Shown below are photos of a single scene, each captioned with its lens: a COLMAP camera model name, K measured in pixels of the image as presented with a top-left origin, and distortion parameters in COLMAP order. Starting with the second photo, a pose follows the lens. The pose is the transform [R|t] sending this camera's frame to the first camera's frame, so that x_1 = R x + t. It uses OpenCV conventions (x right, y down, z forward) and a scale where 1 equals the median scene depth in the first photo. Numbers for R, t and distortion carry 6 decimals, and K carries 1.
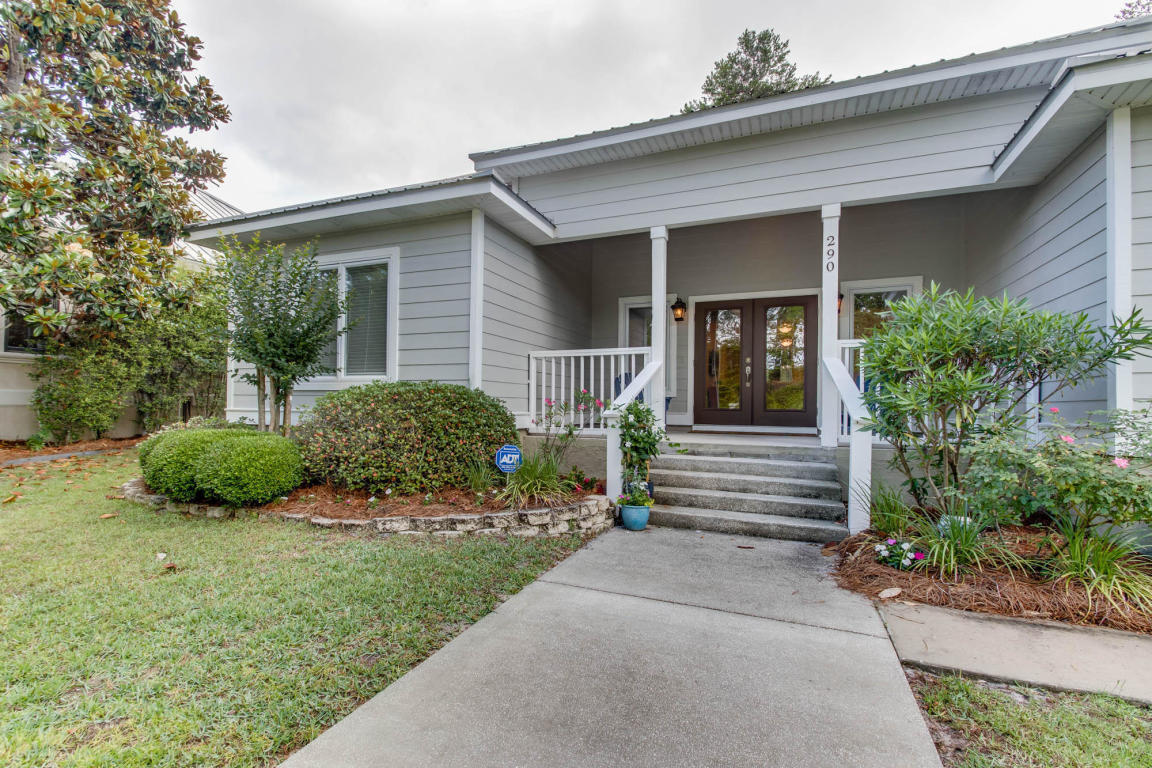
lens RADIAL K [[527.4, 0, 566.4], [0, 527.4, 397.8], [0, 0, 1]] dist [0.026629, -0.014409]
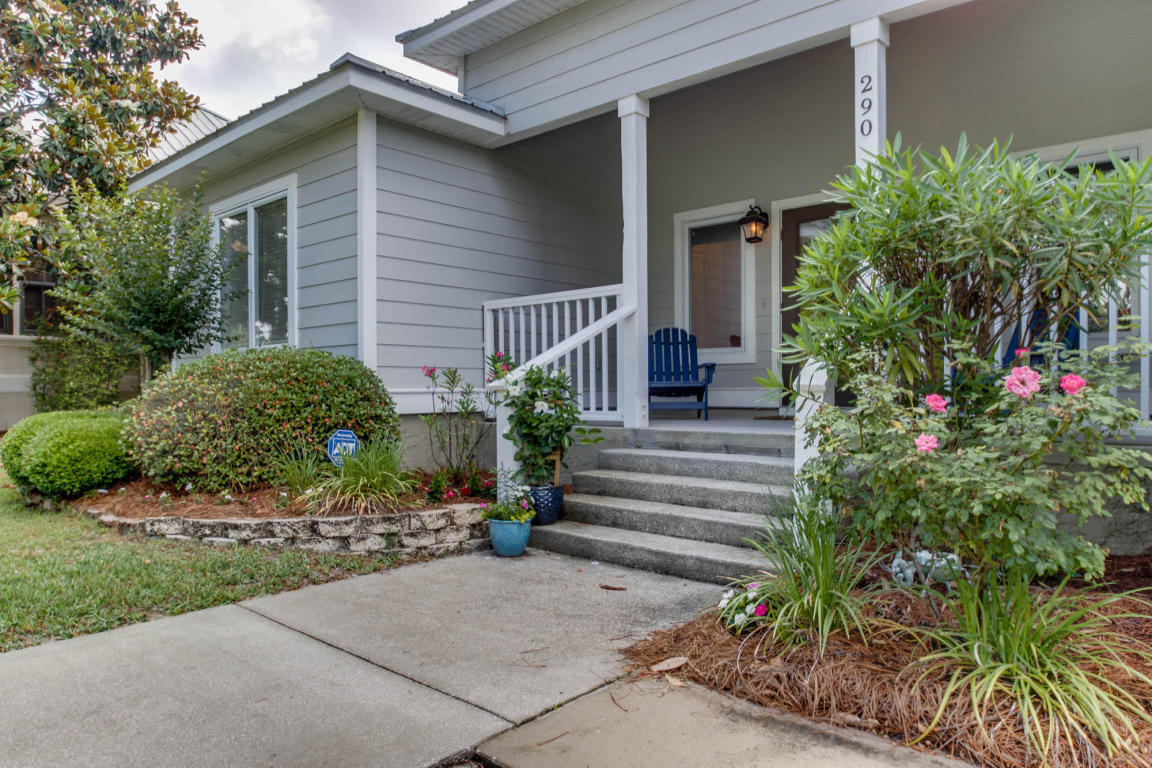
lens RADIAL K [[770.9, 0, 564.6], [0, 770.9, 399.2], [0, 0, 1]] dist [-0.034136, 0.003698]
pose [[0.943879, -0.012579, -0.330053, 0.530170], [0.020729, 0.999561, 0.021187, 0.031298], [0.329642, -0.026840, 0.943725, 0.102882]]
